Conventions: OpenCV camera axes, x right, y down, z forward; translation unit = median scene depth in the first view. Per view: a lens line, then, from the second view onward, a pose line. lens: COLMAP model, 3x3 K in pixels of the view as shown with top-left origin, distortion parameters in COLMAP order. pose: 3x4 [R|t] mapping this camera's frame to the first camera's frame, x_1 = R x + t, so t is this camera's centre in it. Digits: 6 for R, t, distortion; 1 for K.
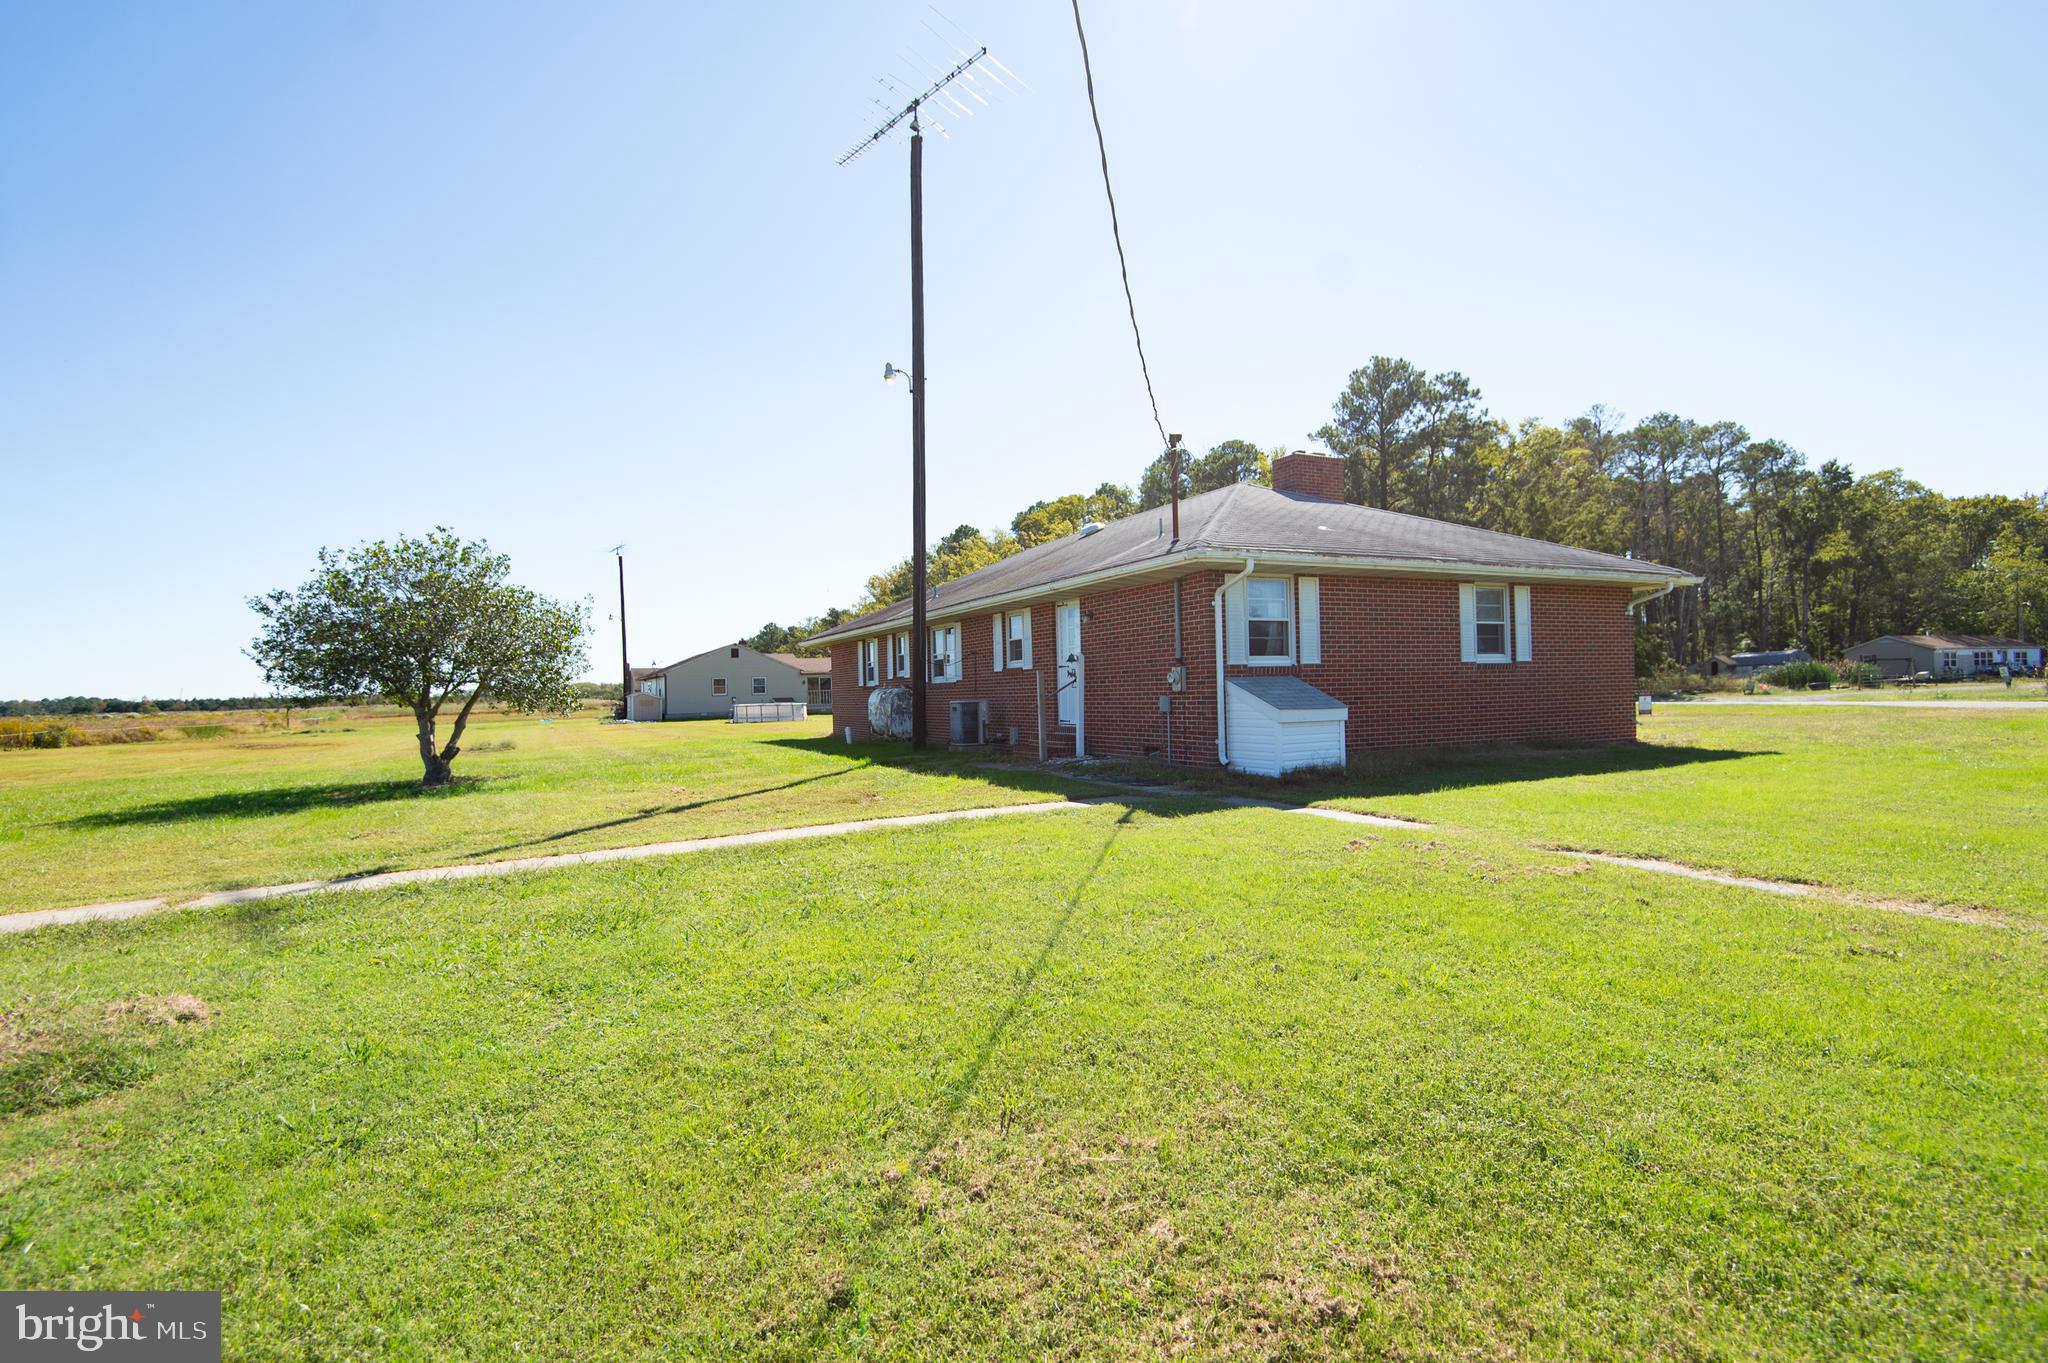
lens RADIAL K [[929.5, 0, 1025.4], [0, 929.5, 675.7], [0, 0, 1]] dist [0.015016, -0.008789]
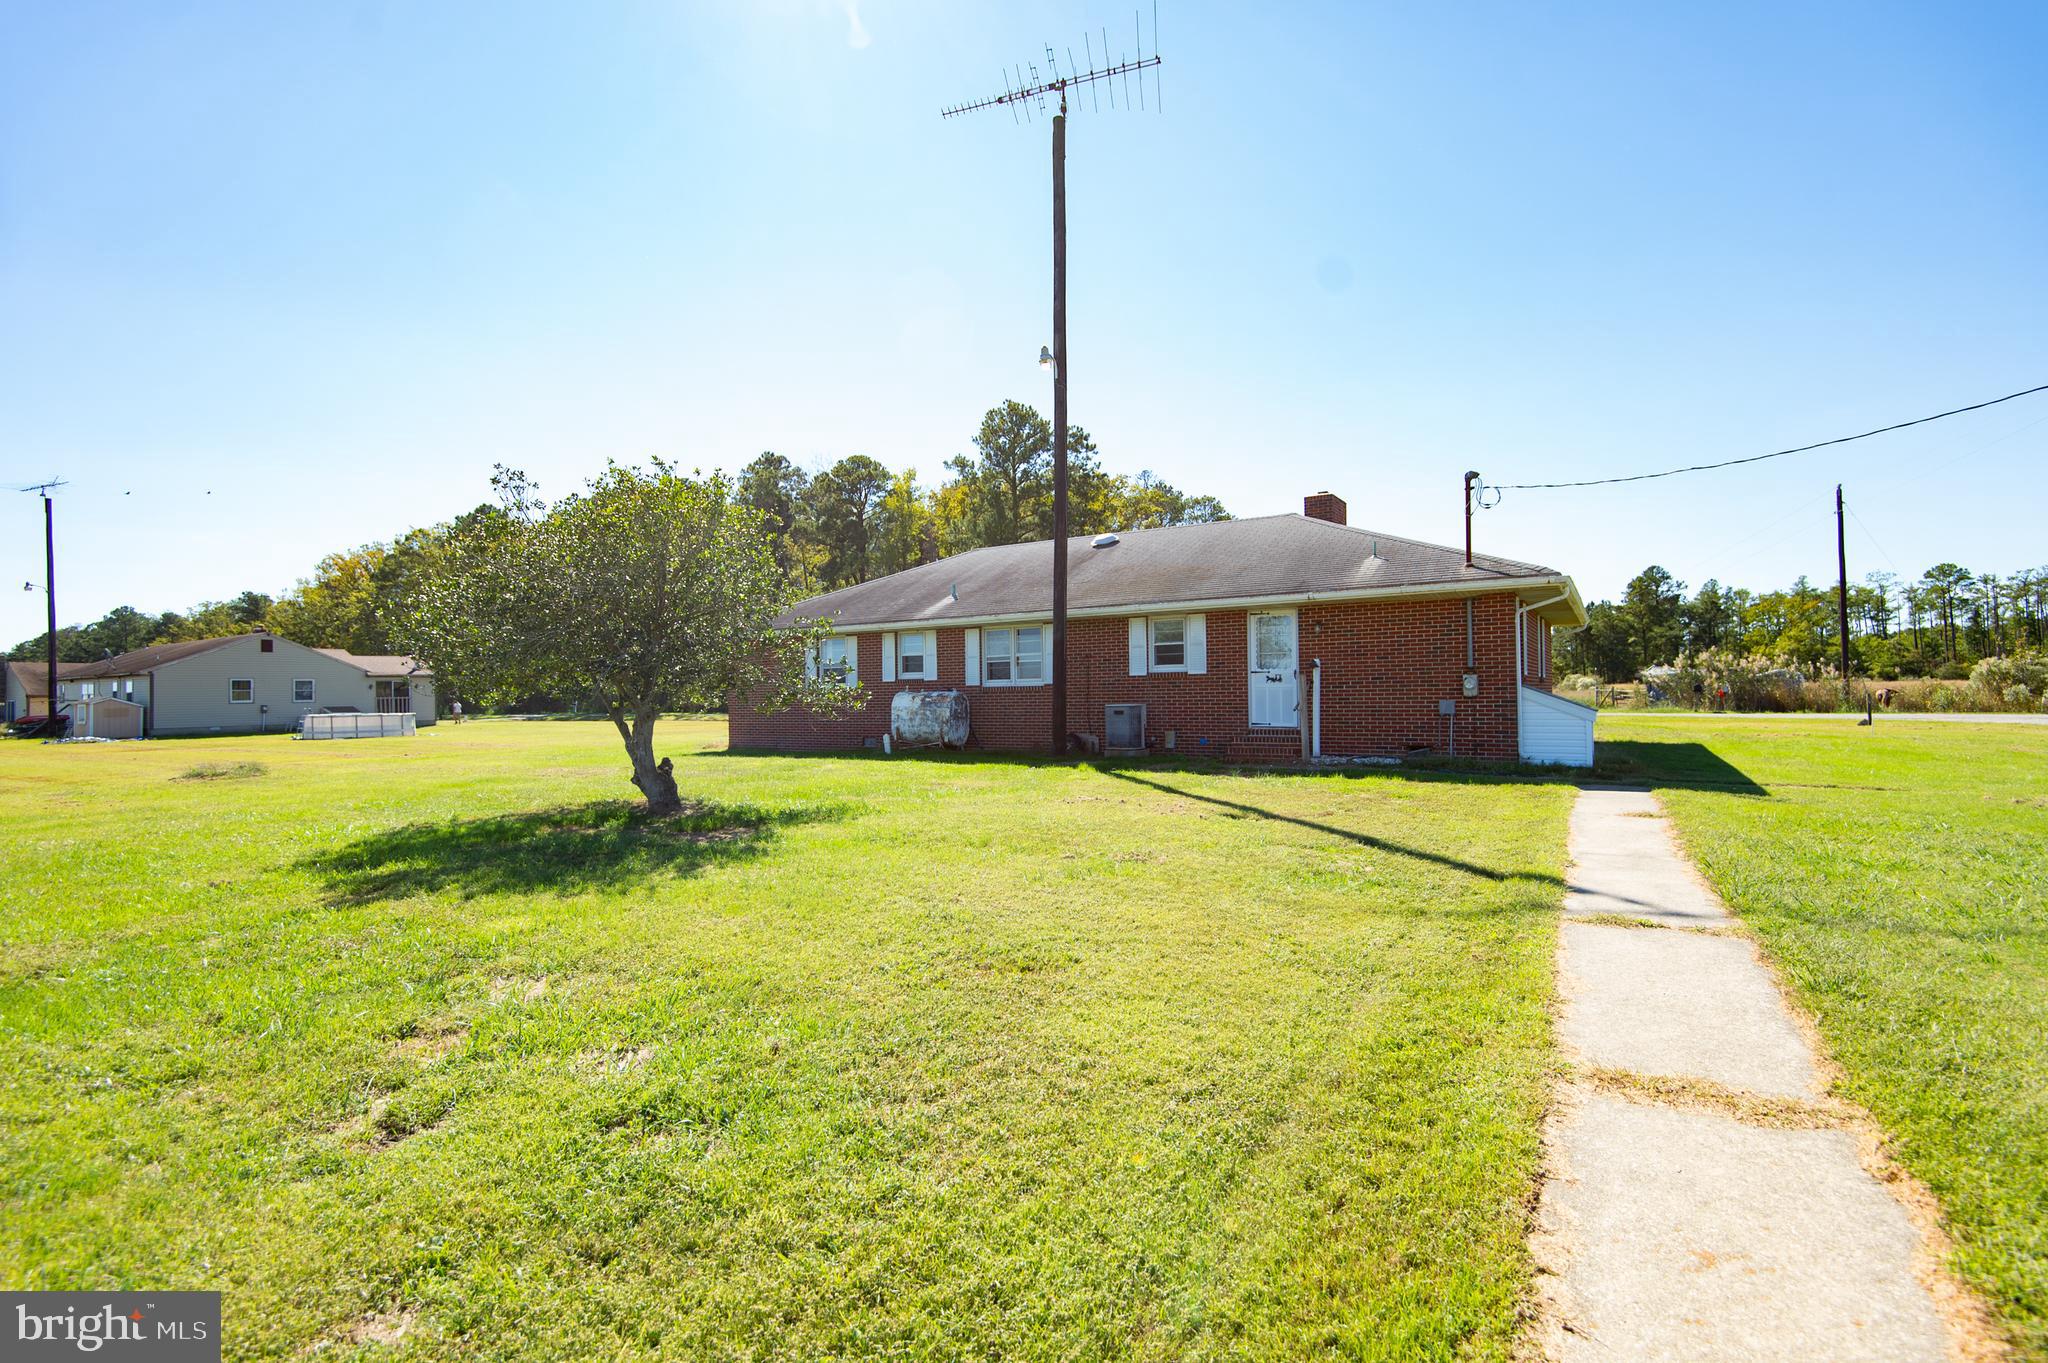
lens RADIAL K [[929.5, 0, 1025.4], [0, 929.5, 675.7], [0, 0, 1]] dist [0.015016, -0.008789]
pose [[0.867905, 0.027443, 0.495971, -0.171855], [-0.019424, 0.999584, -0.021318, 0.005233], [-0.496350, 0.008868, 0.868077, 0.053009]]
